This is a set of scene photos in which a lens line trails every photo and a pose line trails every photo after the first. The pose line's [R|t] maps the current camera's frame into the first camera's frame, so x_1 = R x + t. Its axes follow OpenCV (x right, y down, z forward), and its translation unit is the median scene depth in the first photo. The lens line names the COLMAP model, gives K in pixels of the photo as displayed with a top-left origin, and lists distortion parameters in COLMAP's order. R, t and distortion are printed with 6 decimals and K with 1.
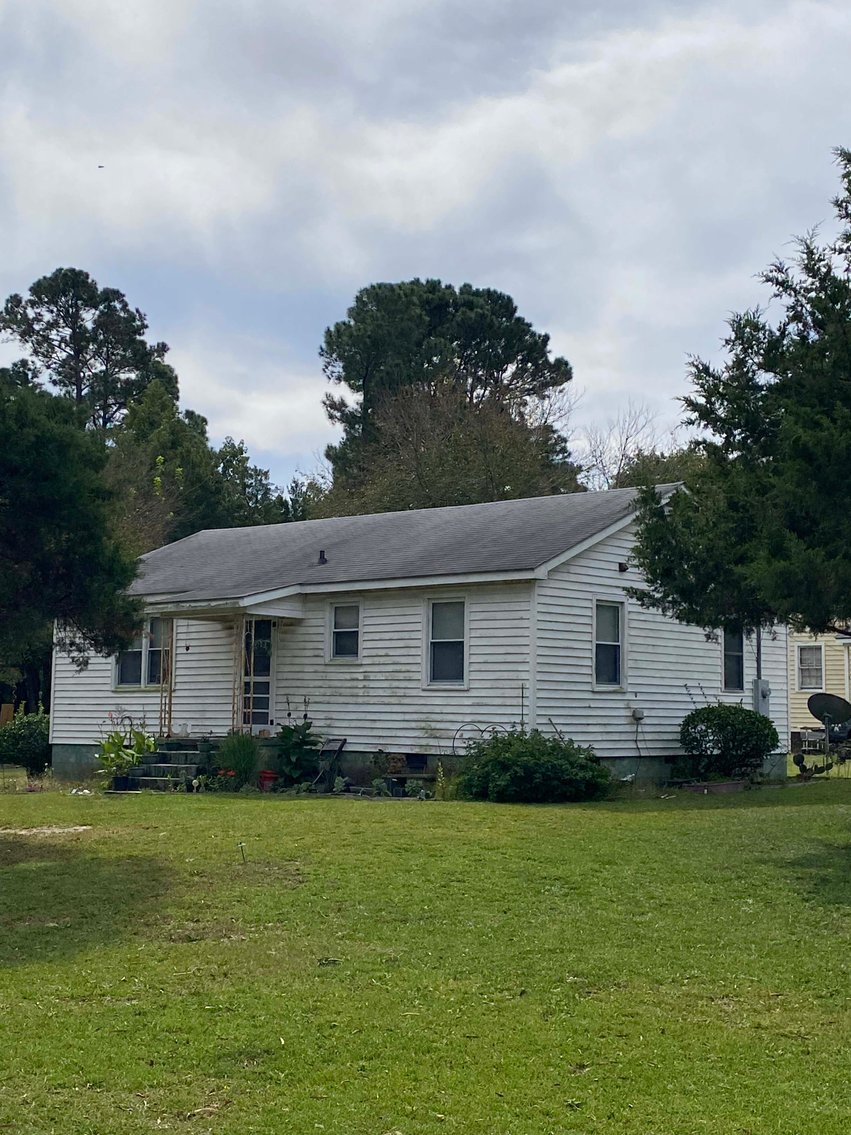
lens RADIAL K [[1703.7, 0, 426.5], [0, 1703.7, 565.4], [0, 0, 1]] dist [0.127031, 0.000000]
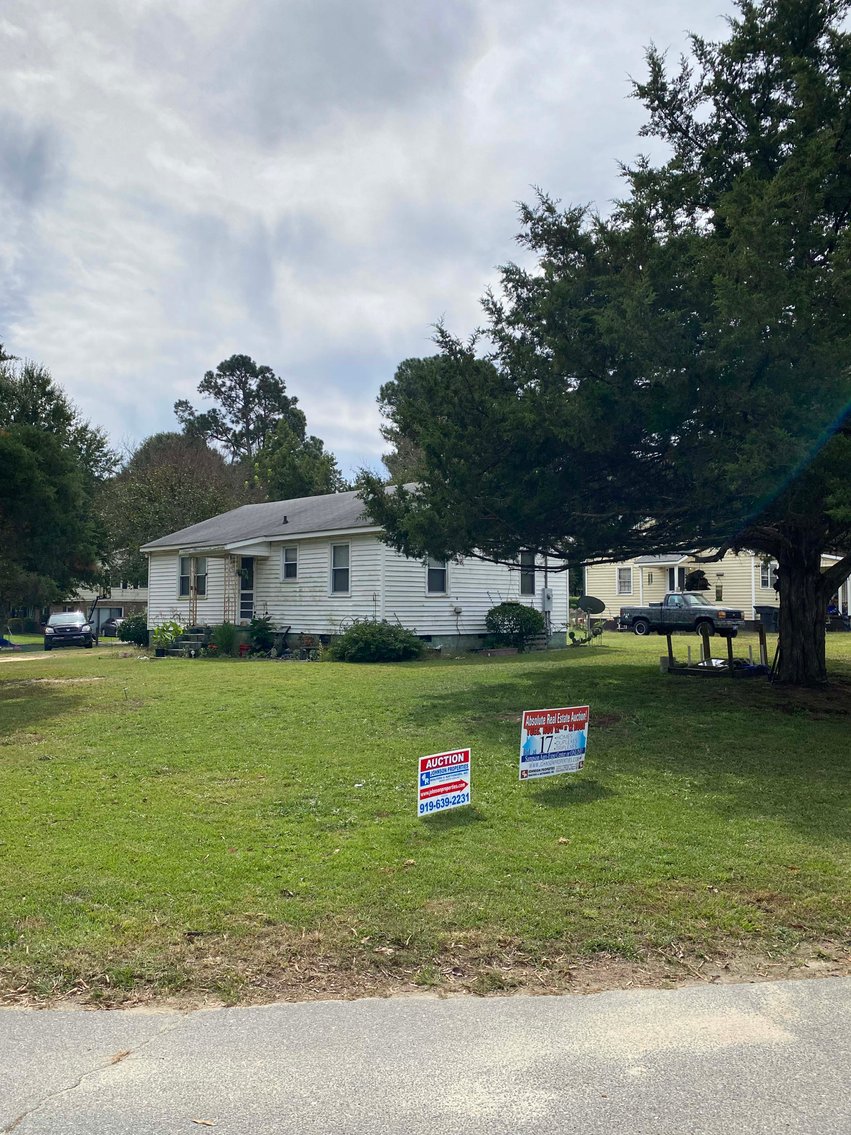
lens RADIAL K [[989.1, 0, 424.0], [0, 989.1, 570.5], [0, 0, 1]] dist [0.076702, -0.021442]
pose [[0.997907, -0.013168, -0.063313, 0.139064], [0.016090, 0.998819, 0.045851, 0.002452], [0.062634, -0.046774, 0.996940, 0.020036]]
